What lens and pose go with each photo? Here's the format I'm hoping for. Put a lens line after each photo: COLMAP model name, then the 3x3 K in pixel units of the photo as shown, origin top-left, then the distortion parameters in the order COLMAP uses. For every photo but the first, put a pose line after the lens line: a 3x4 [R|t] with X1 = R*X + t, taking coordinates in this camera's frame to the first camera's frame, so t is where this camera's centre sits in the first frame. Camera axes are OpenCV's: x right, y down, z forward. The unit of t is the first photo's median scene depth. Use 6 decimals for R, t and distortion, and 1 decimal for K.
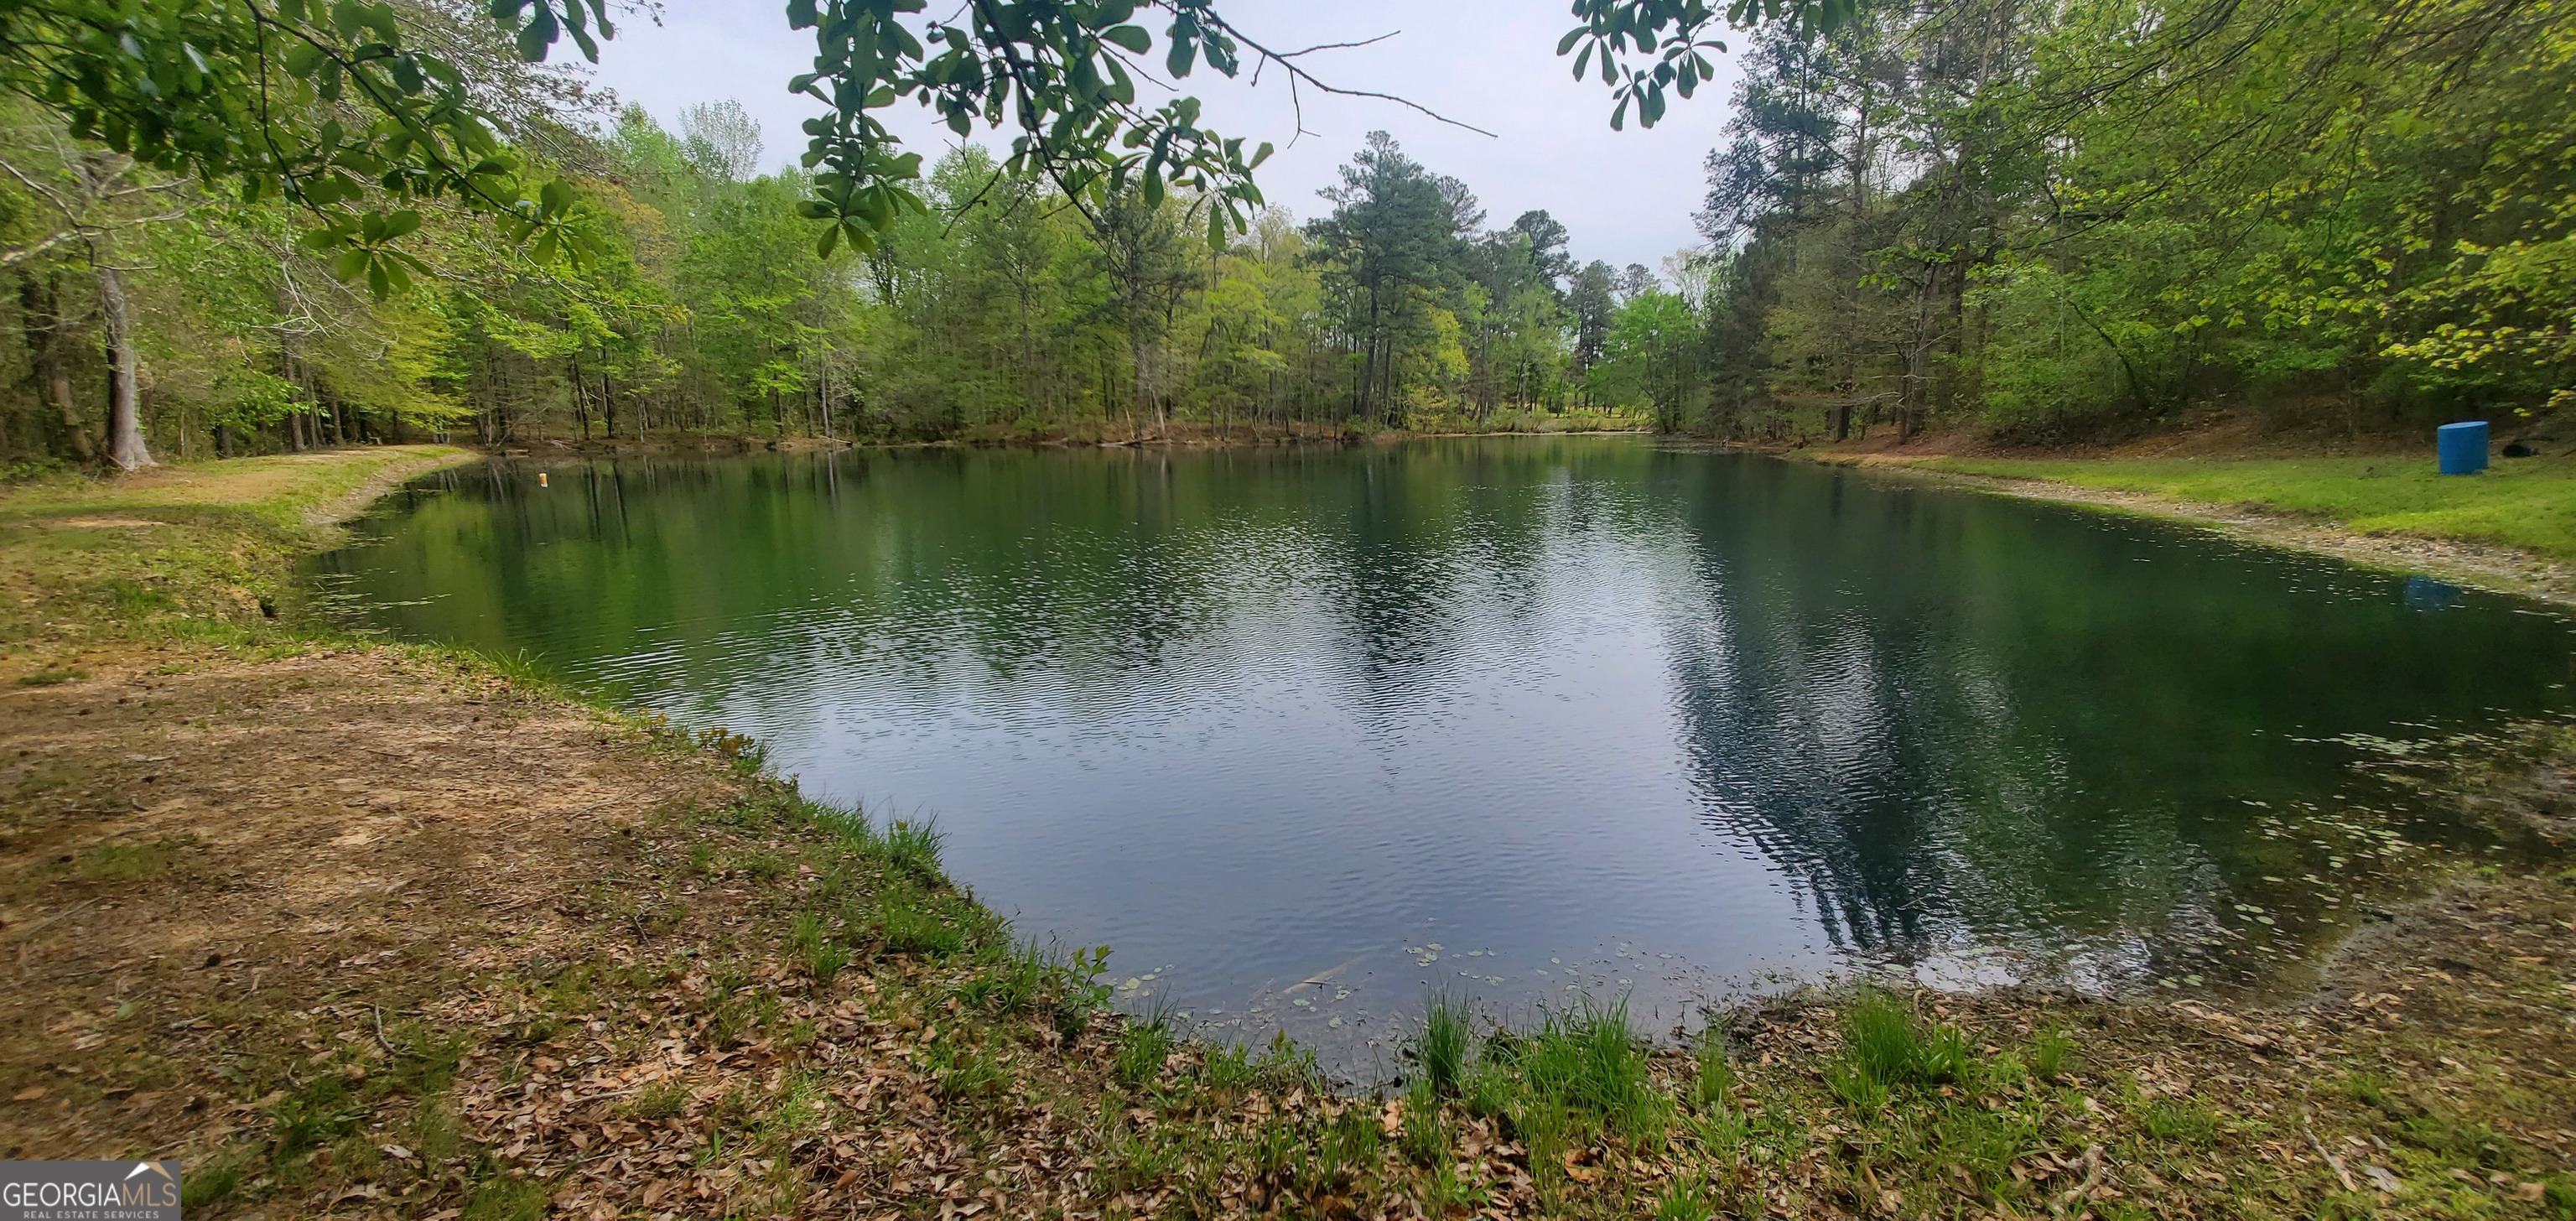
lens RADIAL K [[986.3, 0, 1289.4], [0, 986.3, 622.9], [0, 0, 1]] dist [0.001832, -0.000735]
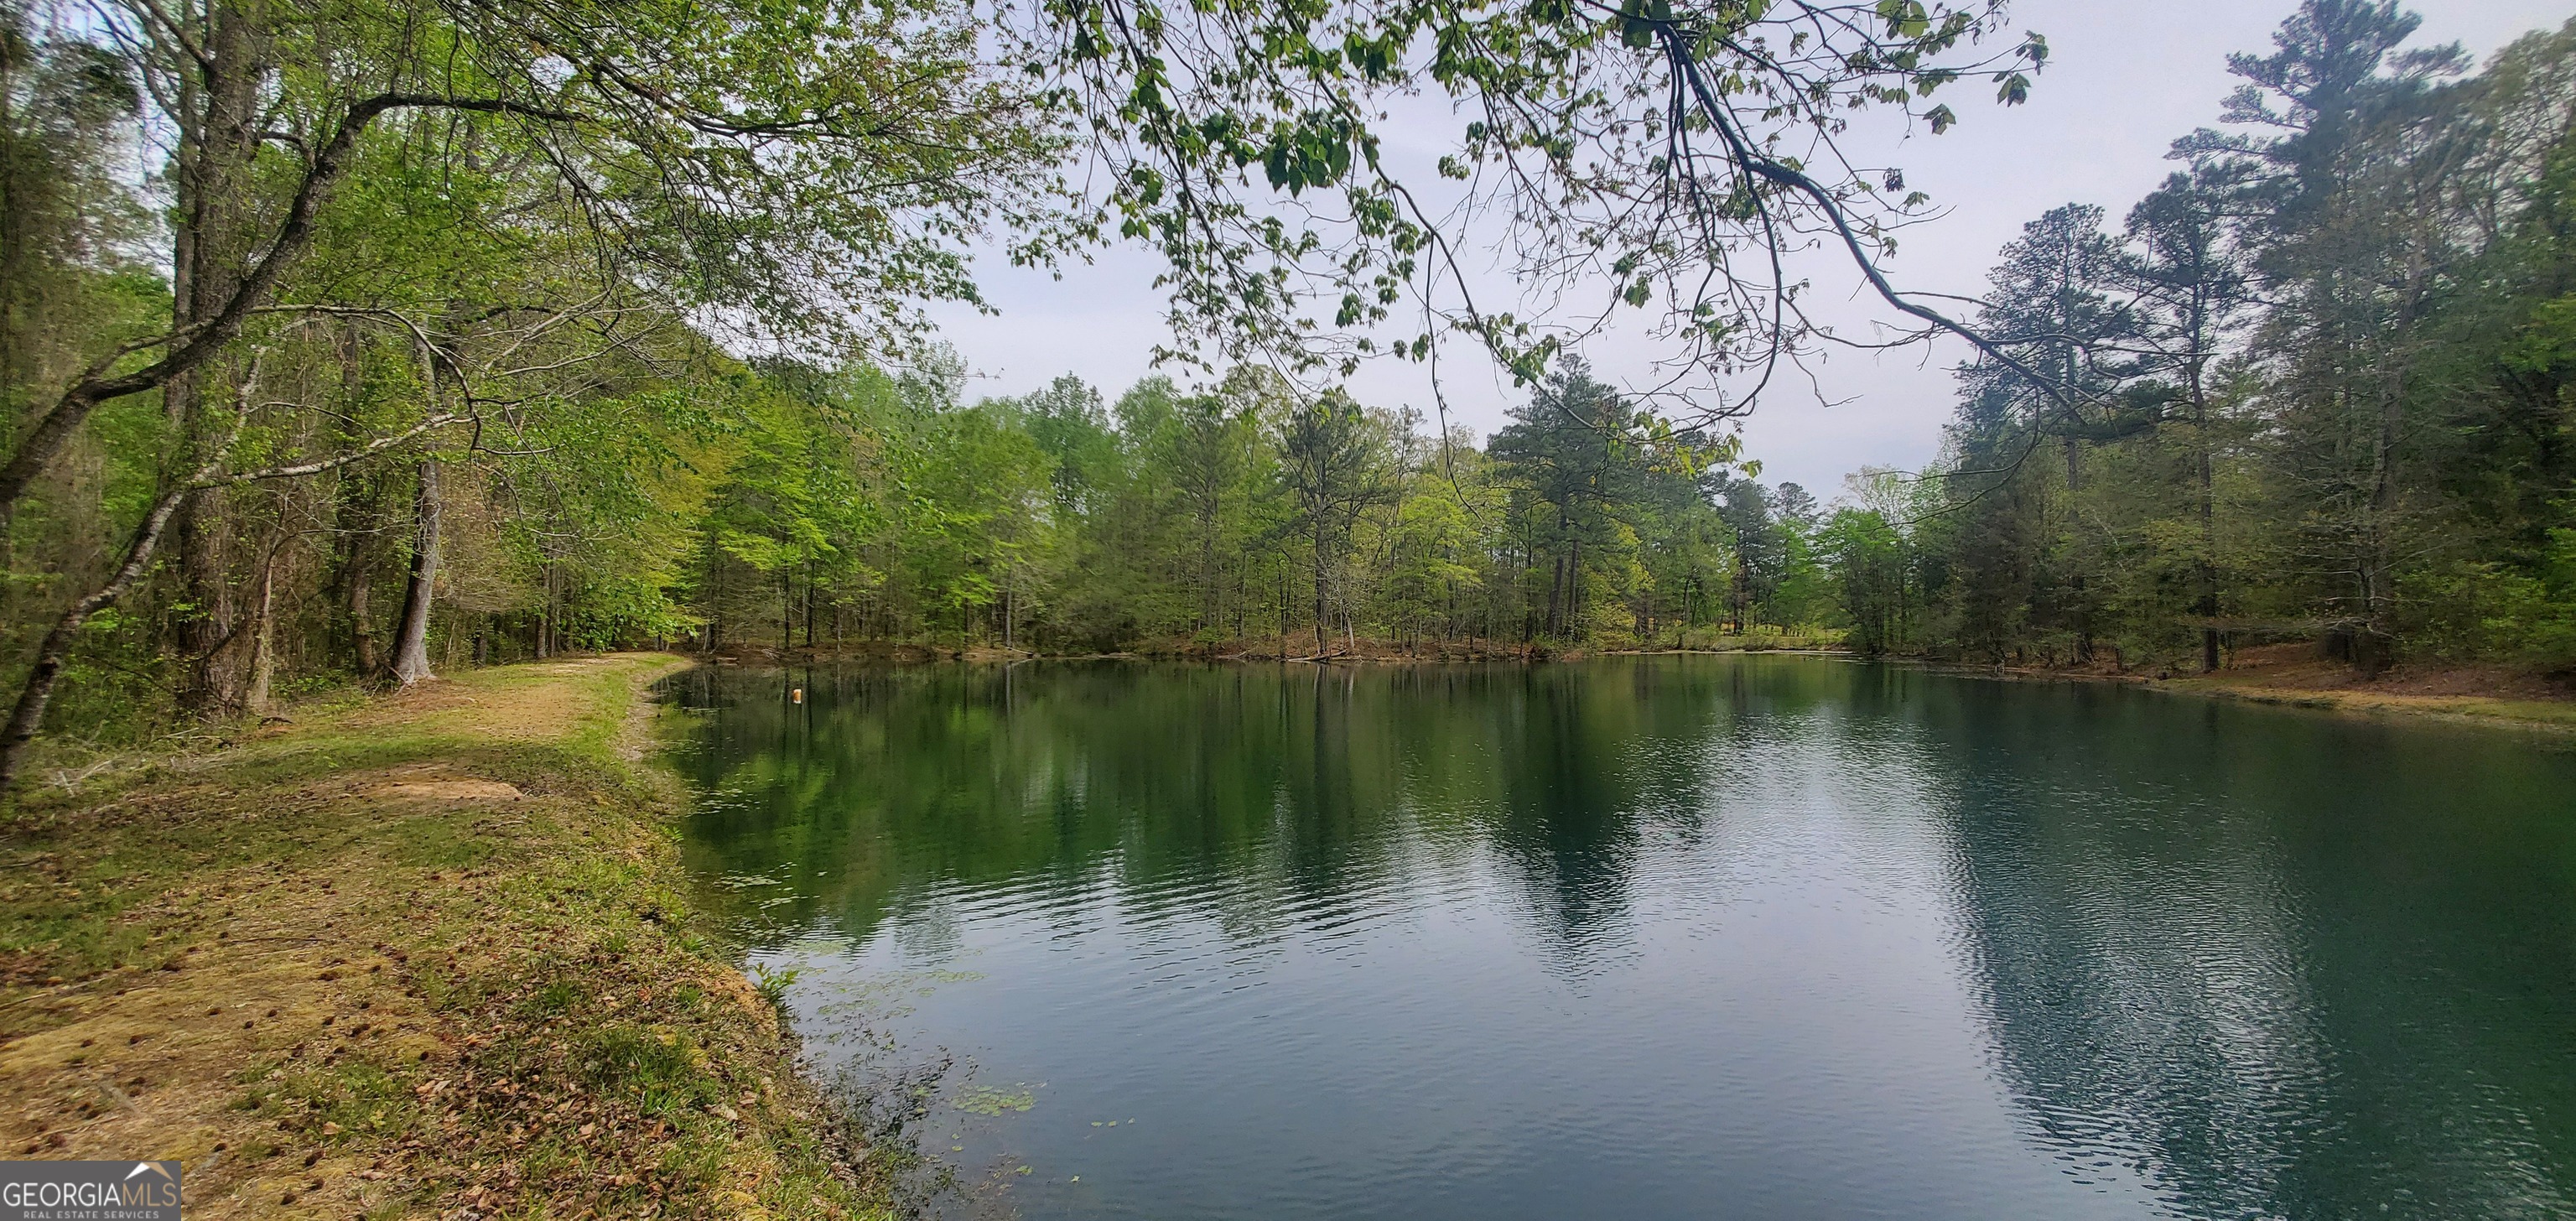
lens RADIAL K [[995.0, 0, 1294.7], [0, 995.0, 618.1], [0, 0, 1]] dist [0.001362, -0.005934]
pose [[0.994101, 0.009431, -0.108052, -0.075068], [-0.032508, 0.976322, -0.213864, -0.012855], [0.103477, 0.216115, 0.970869, 0.051664]]
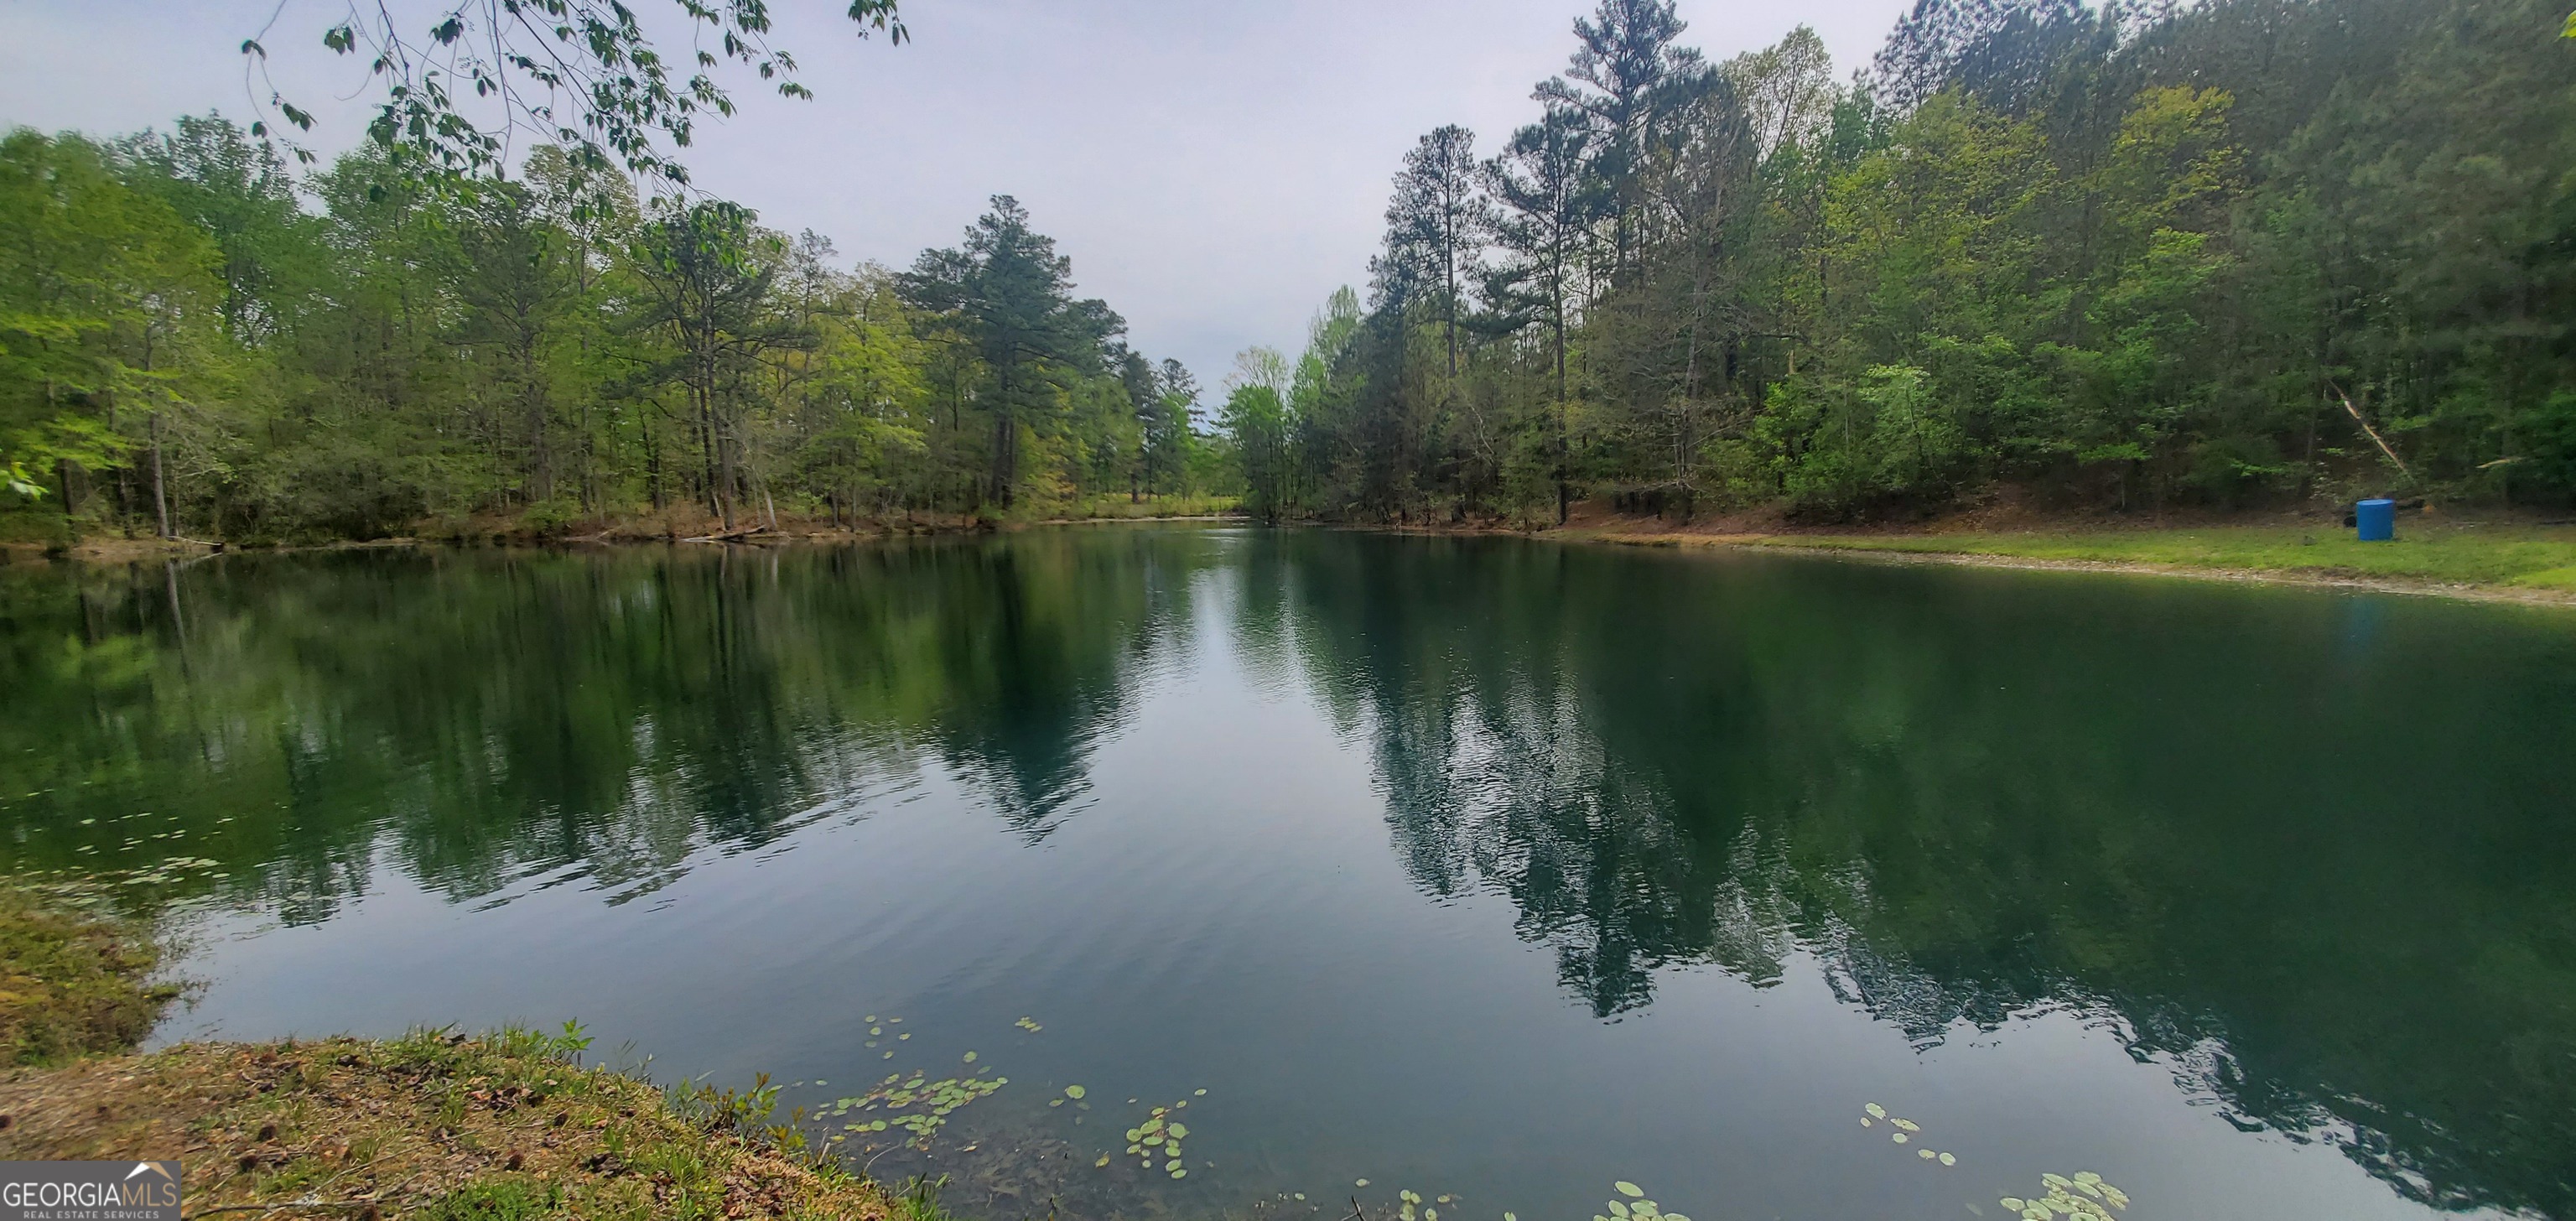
lens RADIAL K [[1000.4, 0, 1285.4], [0, 1000.4, 612.8], [0, 0, 1]] dist [-0.001916, -0.000453]
pose [[0.882629, -0.055093, 0.466830, -0.135156], [0.099903, 0.992406, -0.071766, -0.021289], [-0.459331, 0.109981, 0.881430, 0.104328]]
